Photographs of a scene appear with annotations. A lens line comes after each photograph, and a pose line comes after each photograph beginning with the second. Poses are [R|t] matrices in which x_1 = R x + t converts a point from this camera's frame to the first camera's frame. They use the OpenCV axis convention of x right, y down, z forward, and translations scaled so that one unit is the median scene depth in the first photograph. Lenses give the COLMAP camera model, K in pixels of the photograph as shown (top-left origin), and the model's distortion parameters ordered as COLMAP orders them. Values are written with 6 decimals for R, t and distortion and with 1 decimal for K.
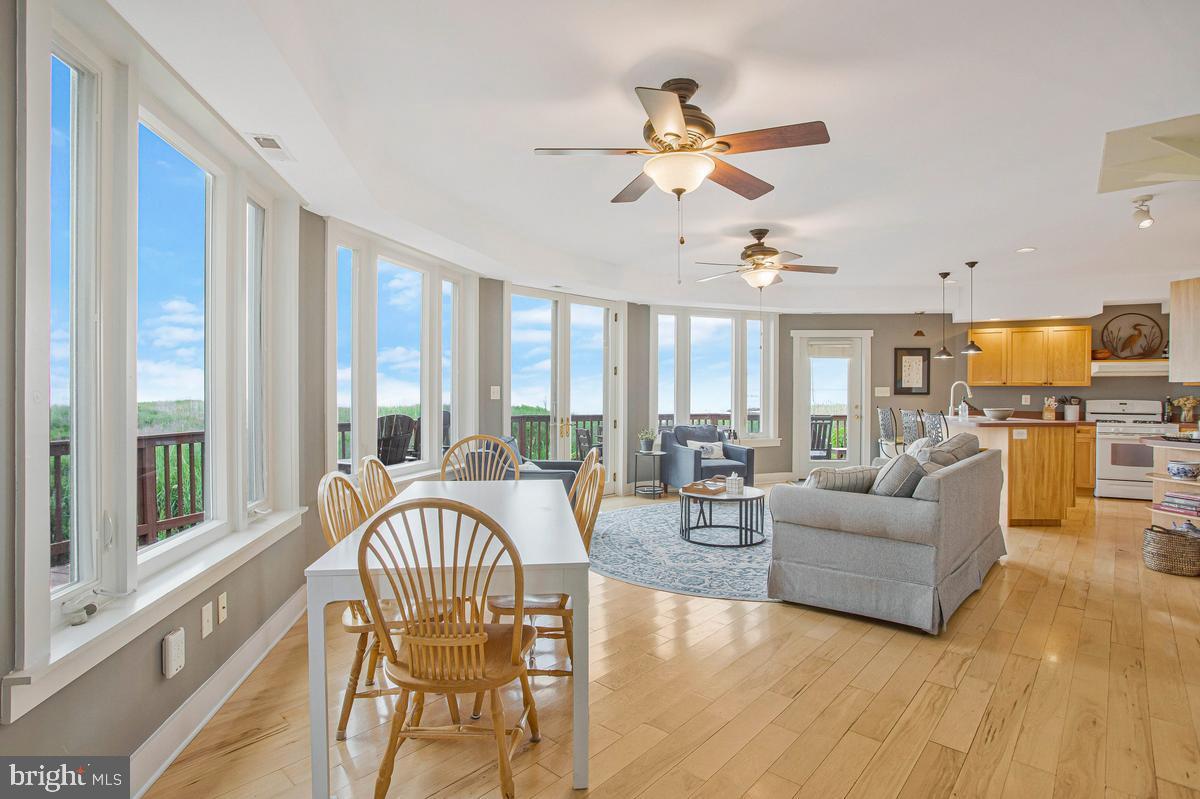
lens RADIAL K [[606.5, 0, 600.8], [0, 606.5, 386.4], [0, 0, 1]] dist [-0.082990, 0.034907]
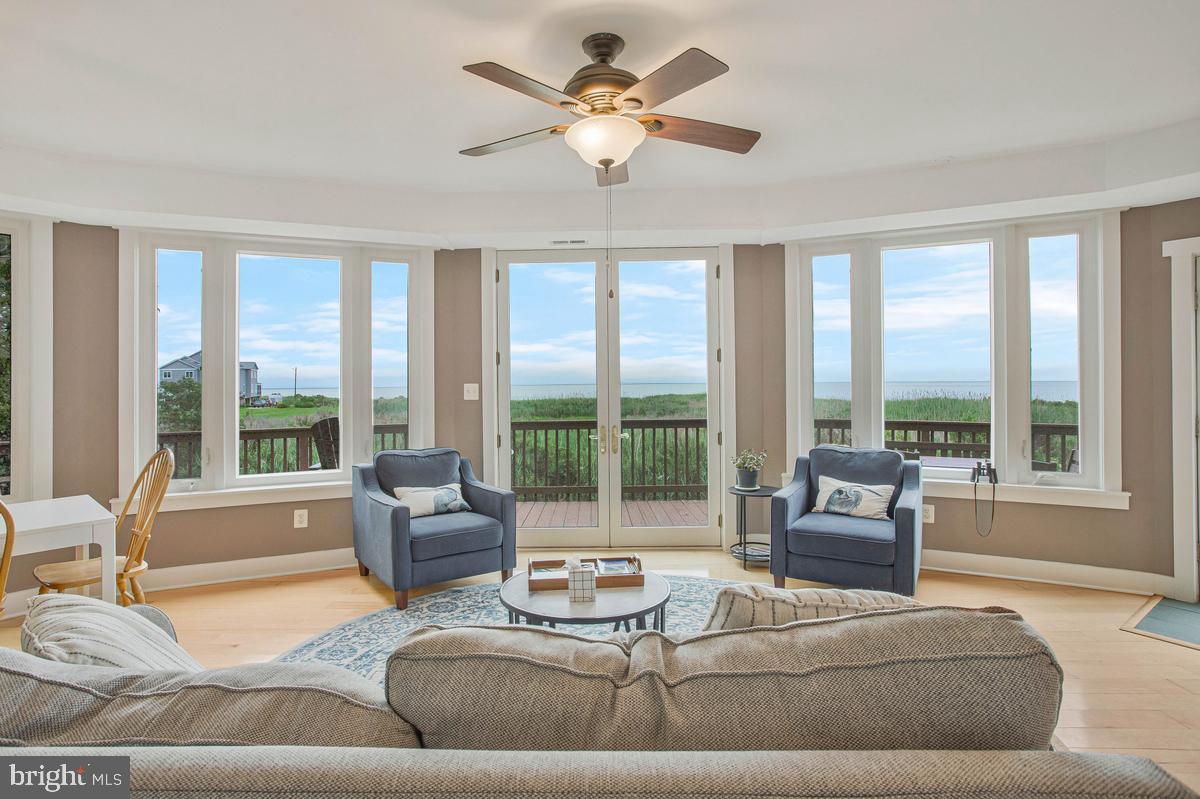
lens RADIAL K [[606.5, 0, 600.8], [0, 606.5, 386.4], [0, 0, 1]] dist [-0.082990, 0.034907]
pose [[0.650320, -0.003250, -0.759653, 0.558662], [0.015828, 0.999832, 0.009272, -0.001171], [0.759495, -0.018053, 0.650262, 0.637878]]
